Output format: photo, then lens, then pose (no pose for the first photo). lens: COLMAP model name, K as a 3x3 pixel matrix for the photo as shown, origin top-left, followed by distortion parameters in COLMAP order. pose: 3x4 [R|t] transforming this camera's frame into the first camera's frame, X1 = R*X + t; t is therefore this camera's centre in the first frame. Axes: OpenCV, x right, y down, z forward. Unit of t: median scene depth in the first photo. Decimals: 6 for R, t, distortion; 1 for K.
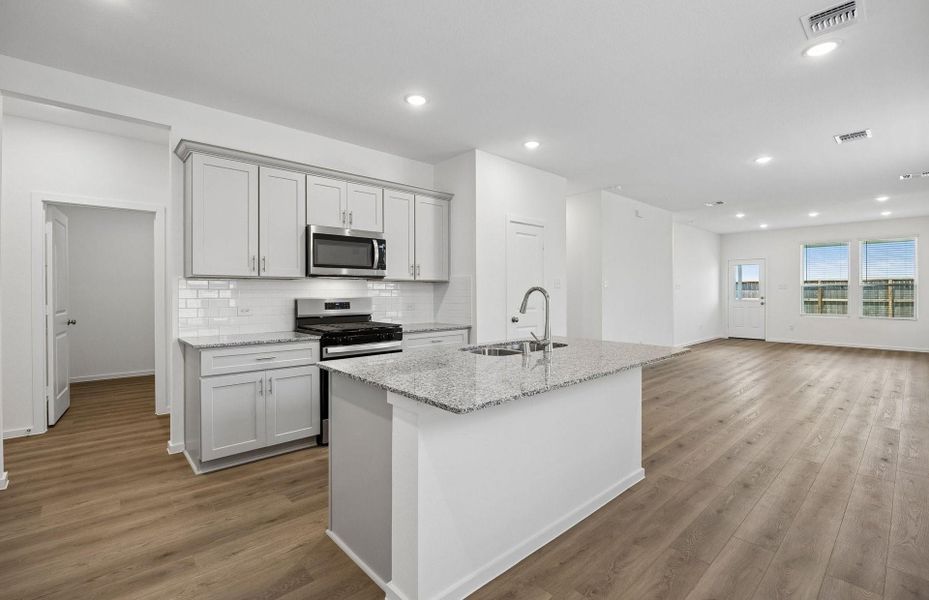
lens RADIAL K [[409.1, 0, 459.0], [0, 409.1, 292.6], [0, 0, 1]] dist [-0.013688, -0.000588]
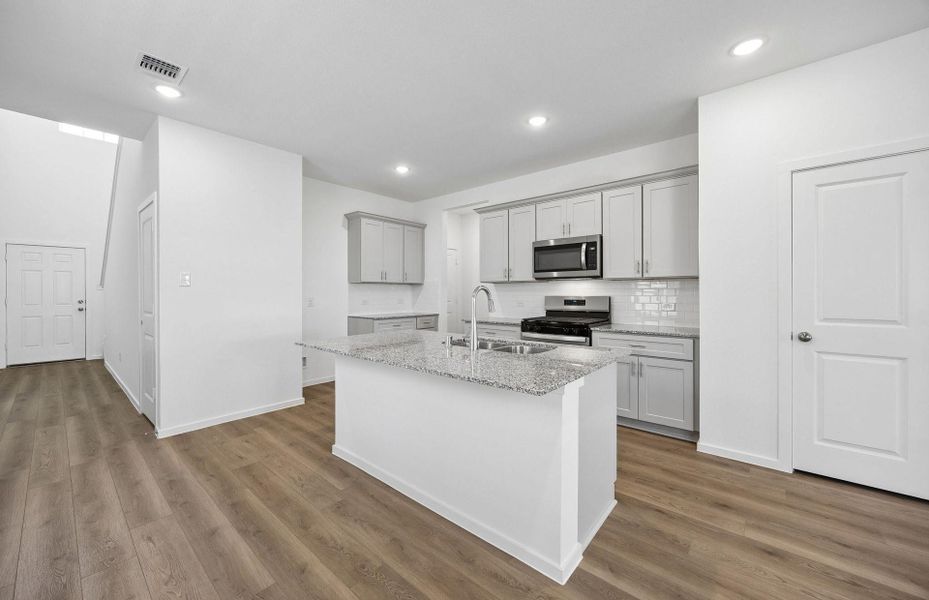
lens RADIAL K [[355.6, 0, 466.1], [0, 355.6, 294.1], [0, 0, 1]] dist [-0.002561, 0.000447]
pose [[0.139884, 0.006281, -0.990148, 0.803739], [-0.000406, 0.999980, 0.006286, 0.001323], [0.990168, -0.000477, 0.139884, 0.638211]]
